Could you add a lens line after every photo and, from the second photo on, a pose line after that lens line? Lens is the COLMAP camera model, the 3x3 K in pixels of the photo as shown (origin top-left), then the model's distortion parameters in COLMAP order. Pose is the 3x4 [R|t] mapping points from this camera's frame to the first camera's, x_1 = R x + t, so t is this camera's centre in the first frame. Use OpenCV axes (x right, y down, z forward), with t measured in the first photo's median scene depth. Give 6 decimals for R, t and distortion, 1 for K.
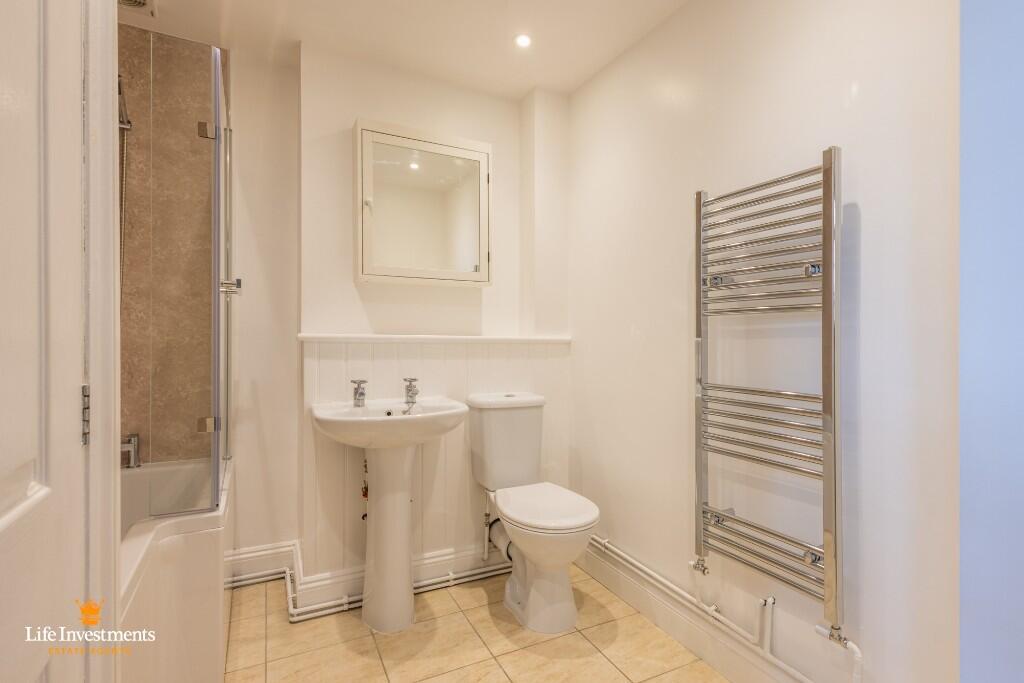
lens RADIAL K [[489.1, 0, 566.4], [0, 489.1, 340.4], [0, 0, 1]] dist [0.003927, 0.000283]
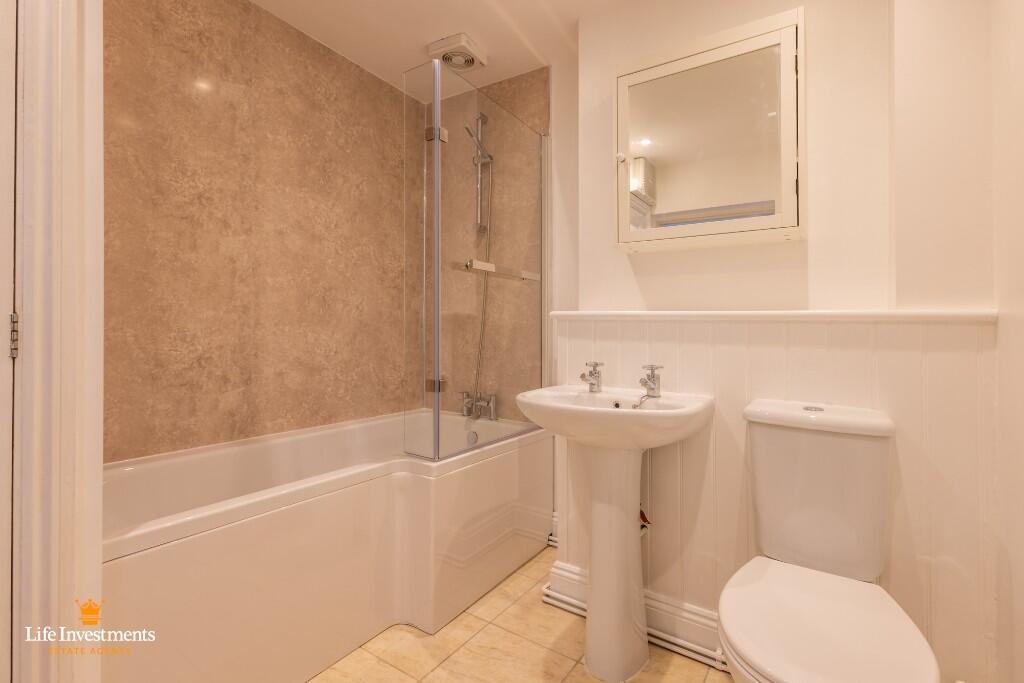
lens RADIAL K [[469.4, 0, 511.3], [0, 469.4, 332.8], [0, 0, 1]] dist [0.004289, 0.000311]
pose [[0.464828, 0.001831, -0.885399, 0.243658], [-0.018861, 0.999791, -0.007835, 0.035796], [0.885200, 0.020341, 0.464766, 0.458458]]
